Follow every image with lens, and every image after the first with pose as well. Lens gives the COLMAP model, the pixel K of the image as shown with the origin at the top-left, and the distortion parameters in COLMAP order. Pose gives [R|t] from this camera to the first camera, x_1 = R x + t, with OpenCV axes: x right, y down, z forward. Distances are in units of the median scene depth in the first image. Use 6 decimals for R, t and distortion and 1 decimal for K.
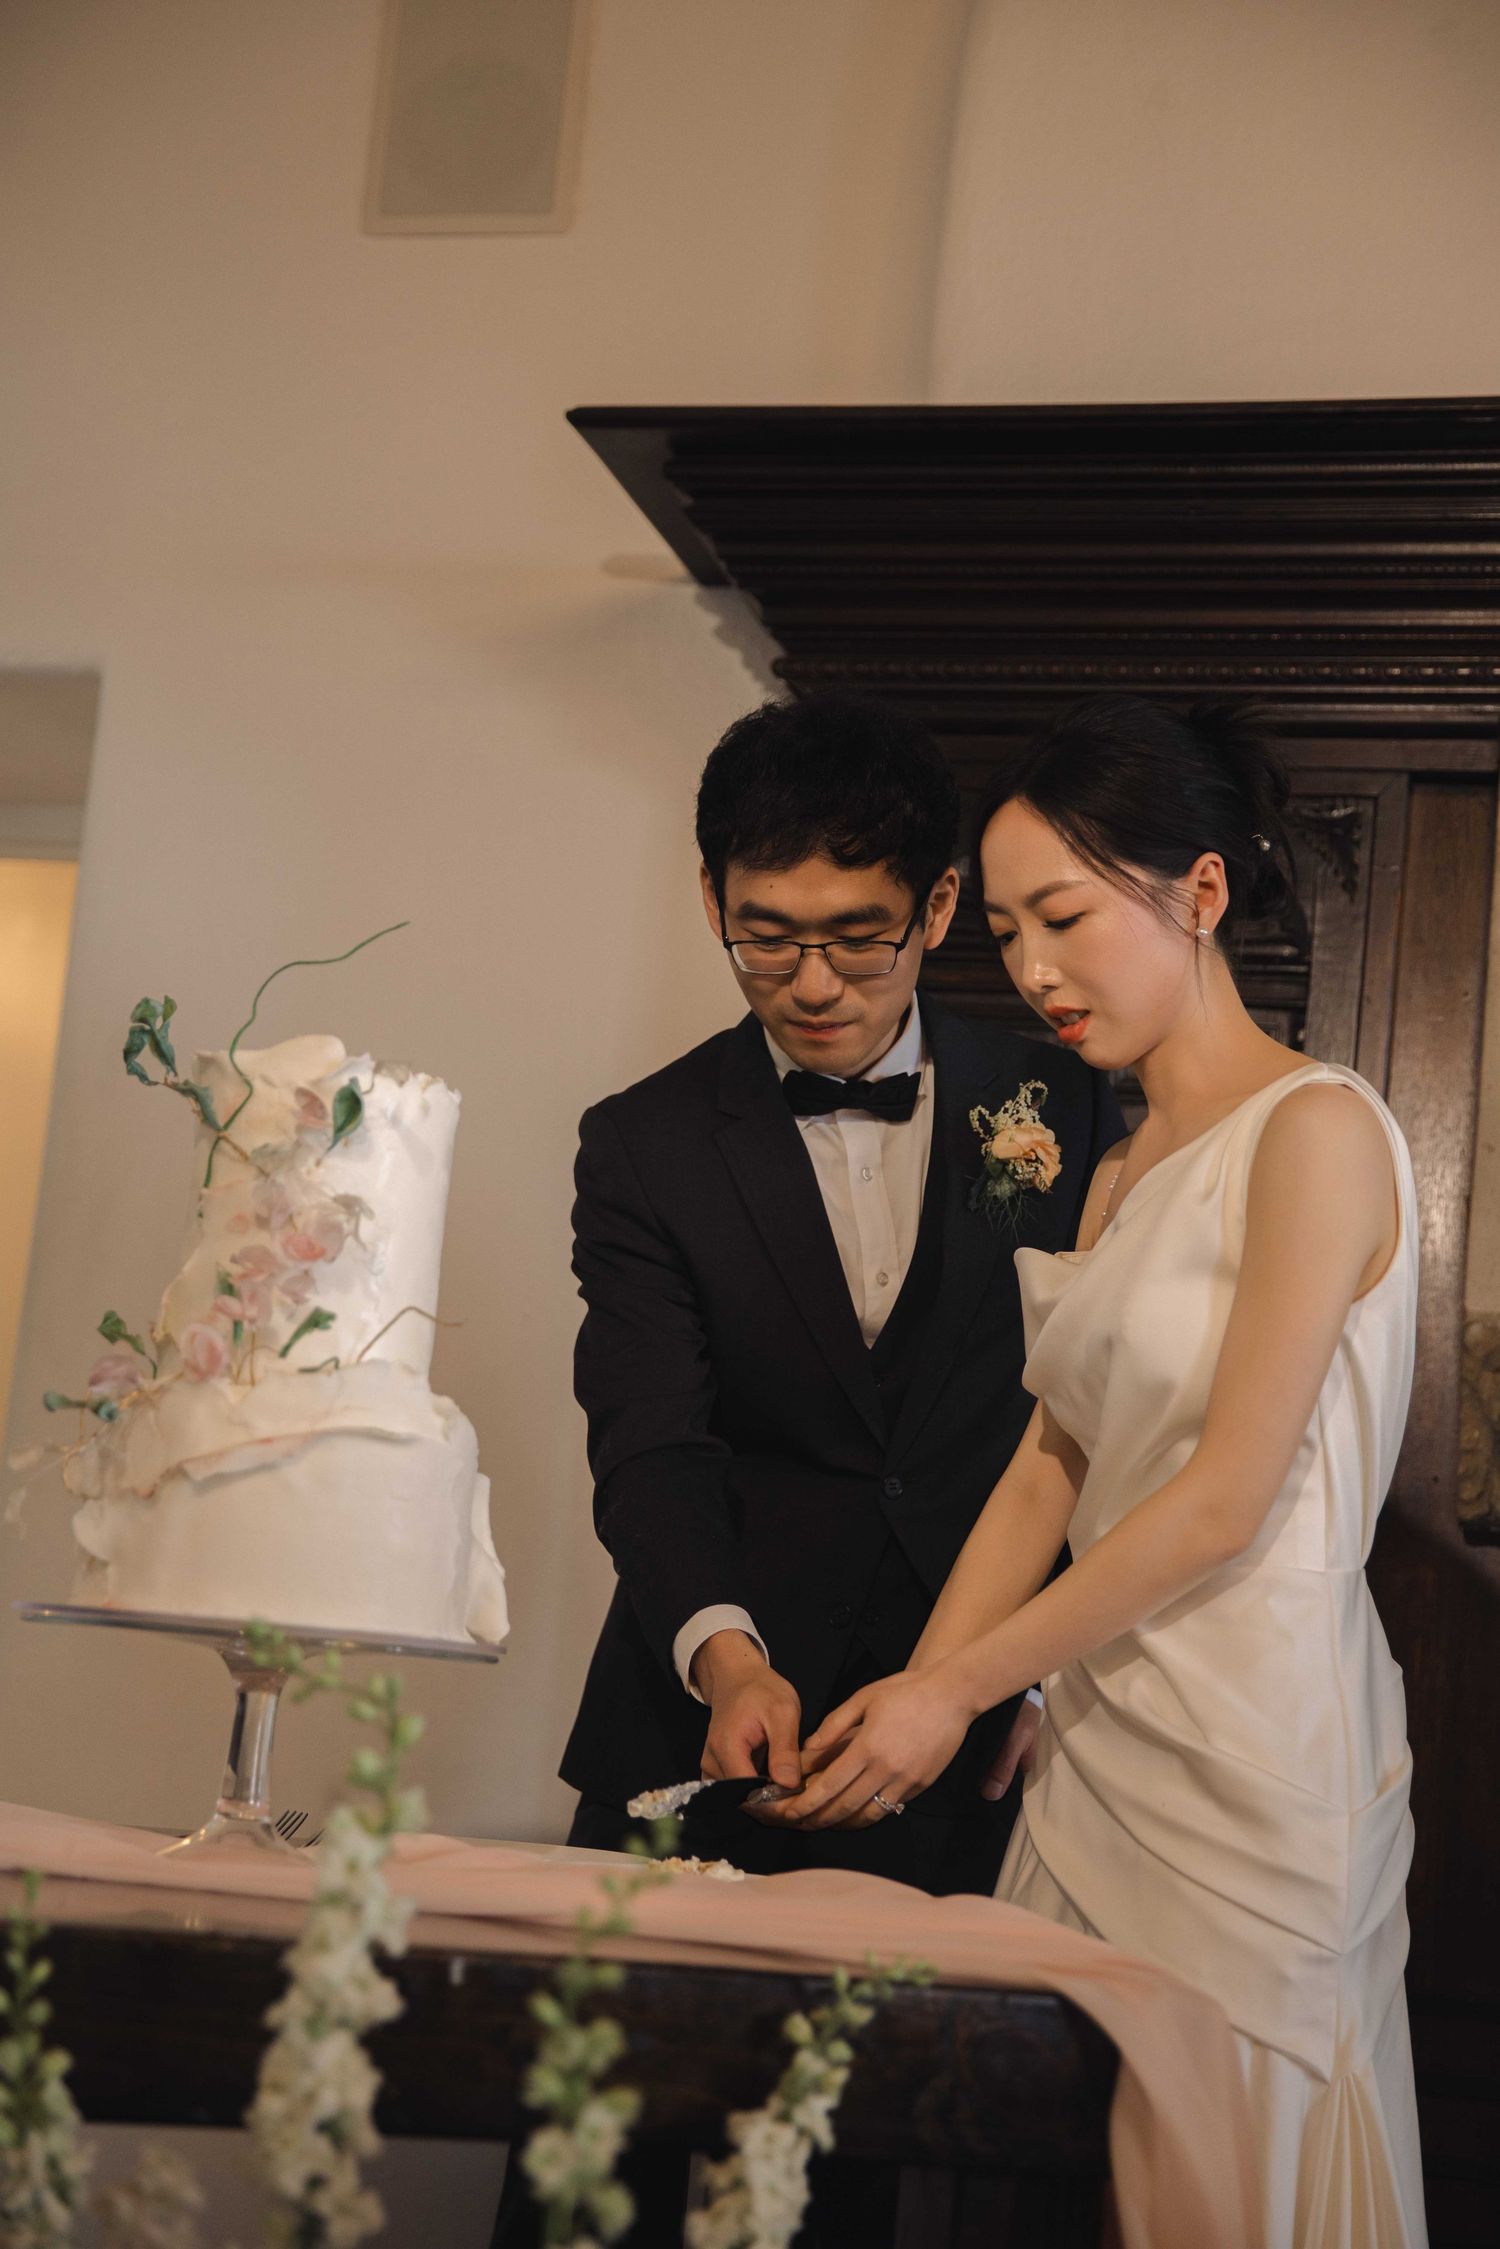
lens RADIAL K [[3465.4, 0, 696.7], [0, 3465.4, 1126.5], [0, 0, 1]] dist [0.083981, 0.048245]
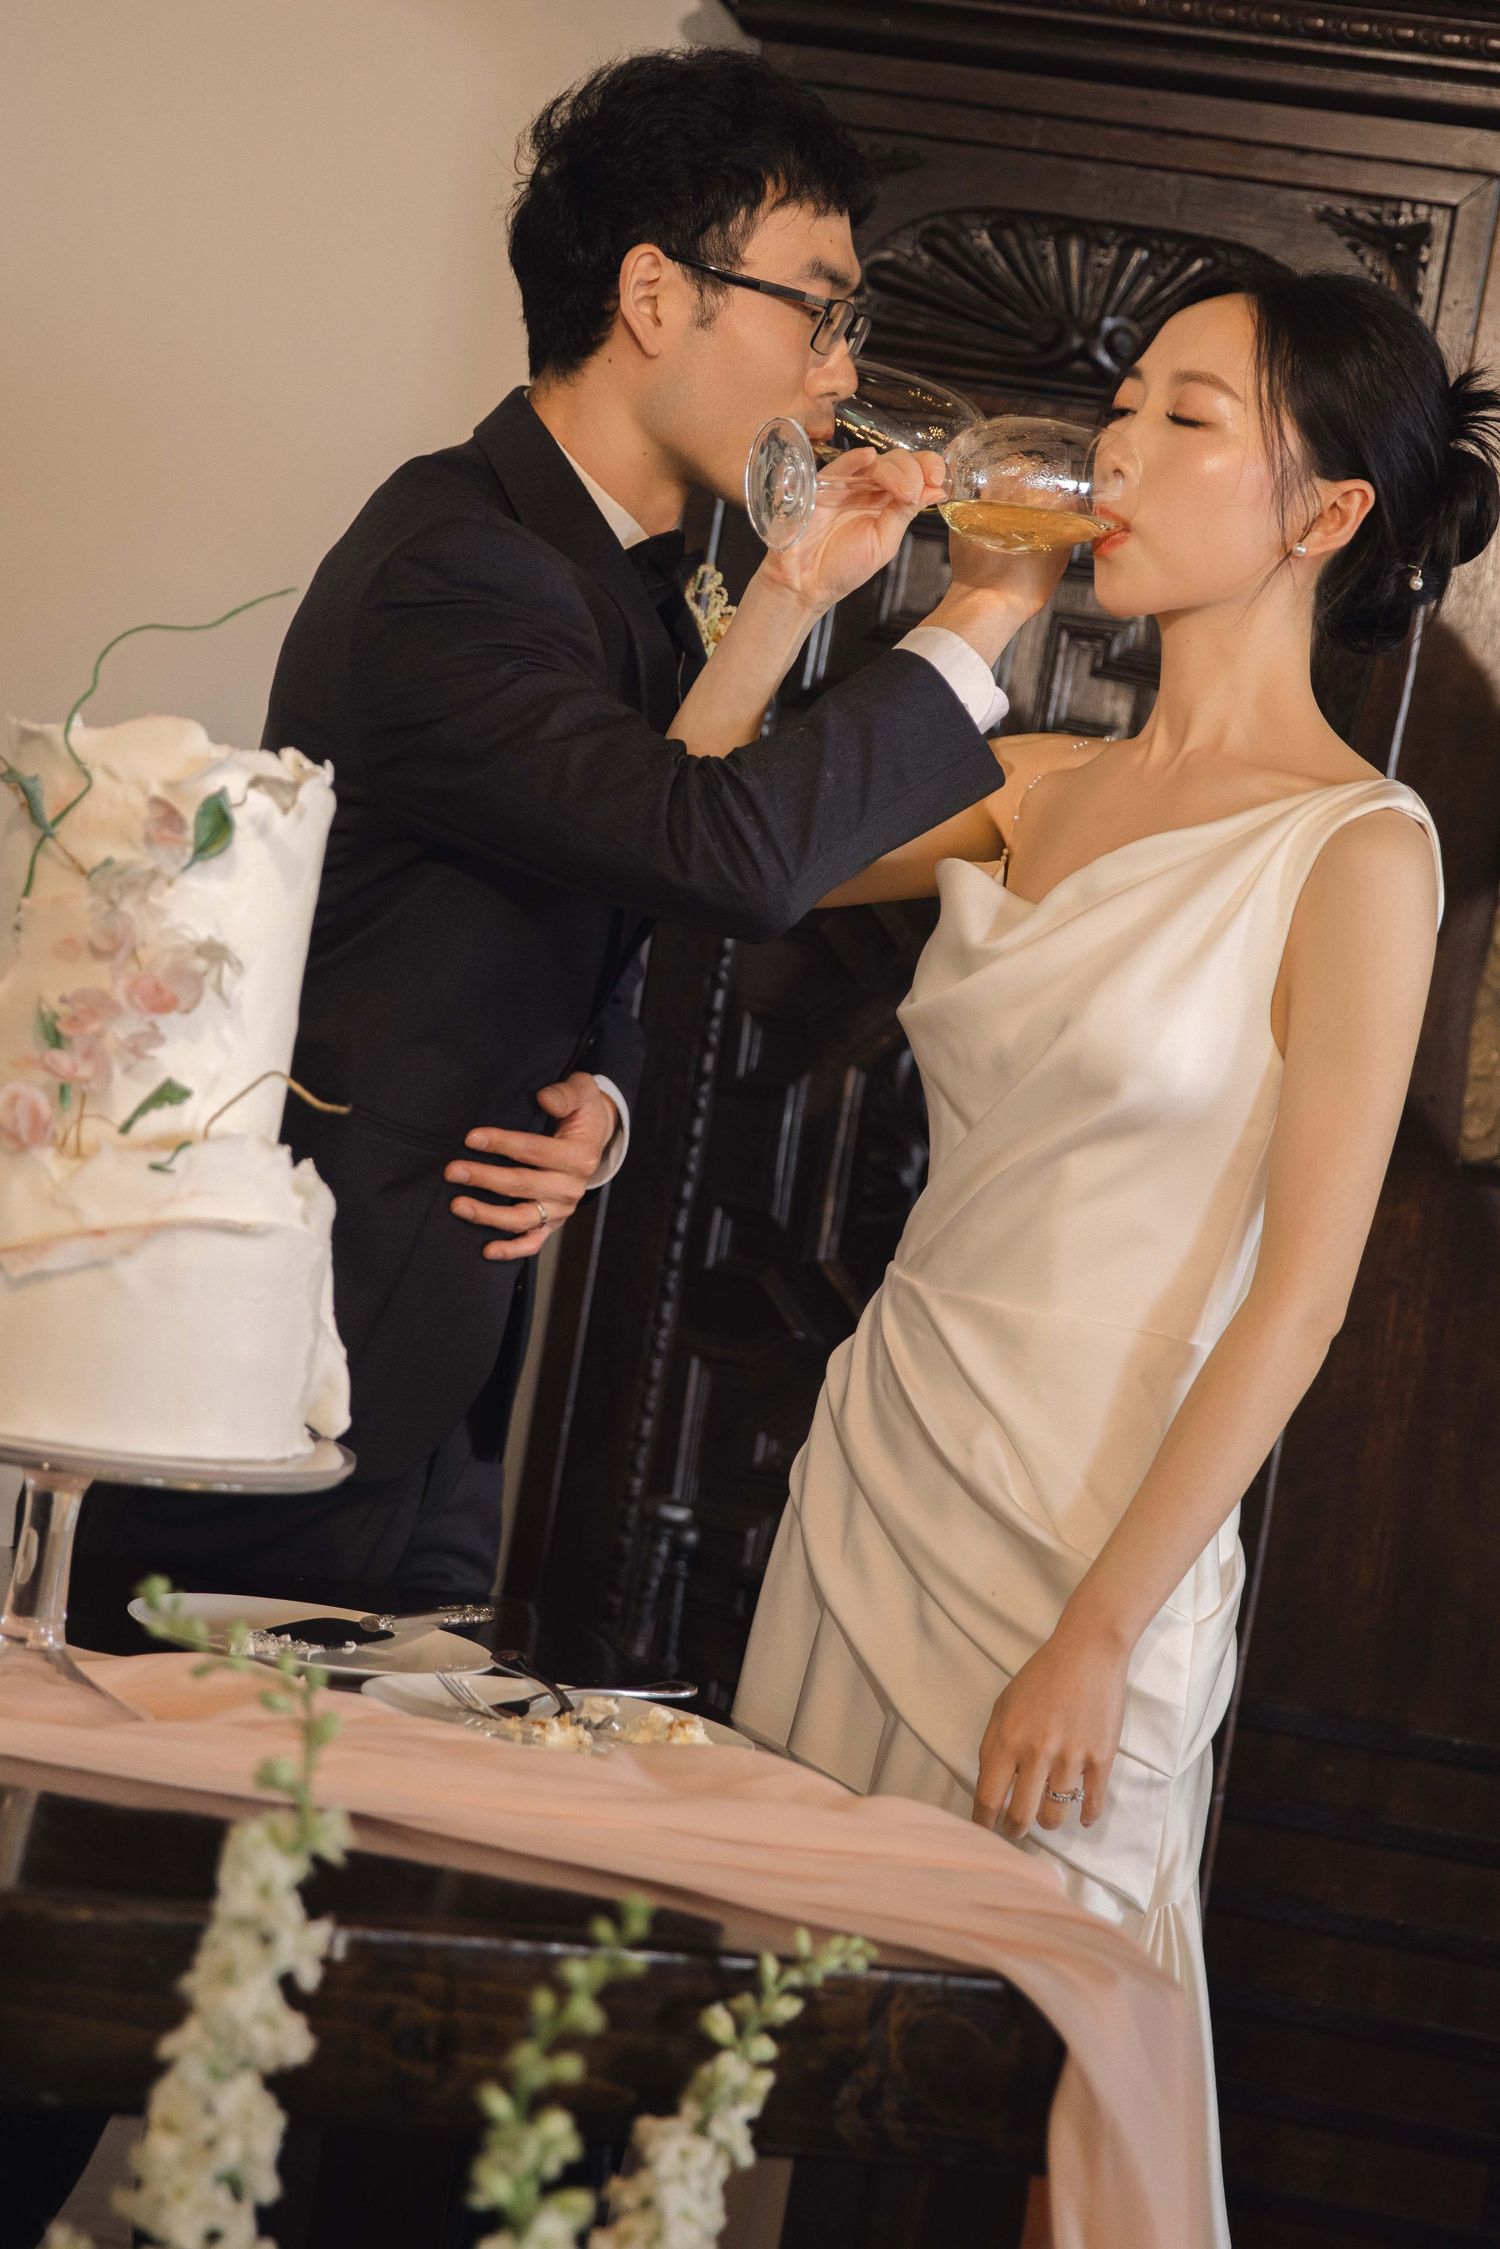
lens RADIAL K [[4764.5, 0, 750.0], [0, 4764.5, 1124.5], [0, 0, 1]] dist [0.098601, 0.288564]
pose [[0.994639, 0.066871, 0.078877, -0.058701], [-0.079669, 0.981825, 0.172254, -0.139328], [-0.065924, -0.177615, 0.981889, -0.123038]]
